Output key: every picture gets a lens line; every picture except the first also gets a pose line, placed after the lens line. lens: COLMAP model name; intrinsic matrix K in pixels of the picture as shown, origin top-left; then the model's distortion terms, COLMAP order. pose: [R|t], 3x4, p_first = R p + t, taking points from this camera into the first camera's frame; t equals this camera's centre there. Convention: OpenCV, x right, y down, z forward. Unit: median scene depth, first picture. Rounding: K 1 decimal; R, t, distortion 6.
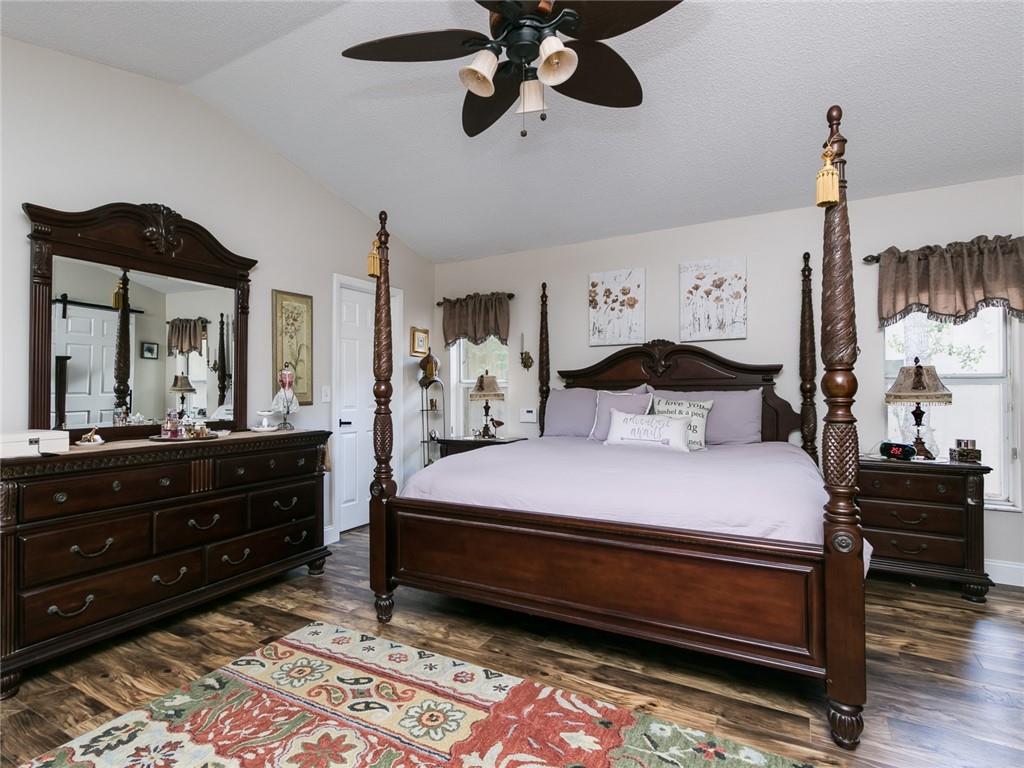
lens RADIAL K [[517.8, 0, 503.2], [0, 517.8, 386.8], [0, 0, 1]] dist [0.003733, -0.000015]
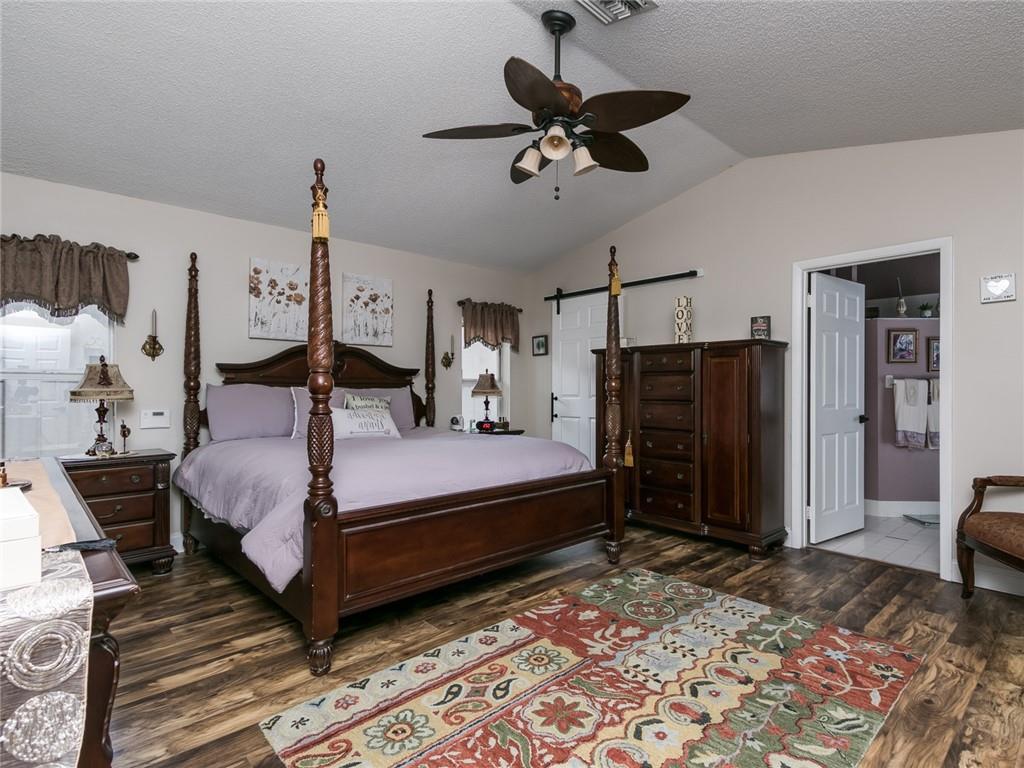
lens RADIAL K [[530.4, 0, 491.9], [0, 530.4, 386.3], [0, 0, 1]] dist [0.000102, -0.000154]
pose [[0.331906, 0.009855, 0.943261, -0.979619], [-0.010964, 0.999918, -0.006589, 0.012728], [-0.943249, -0.008155, 0.331987, 0.515256]]
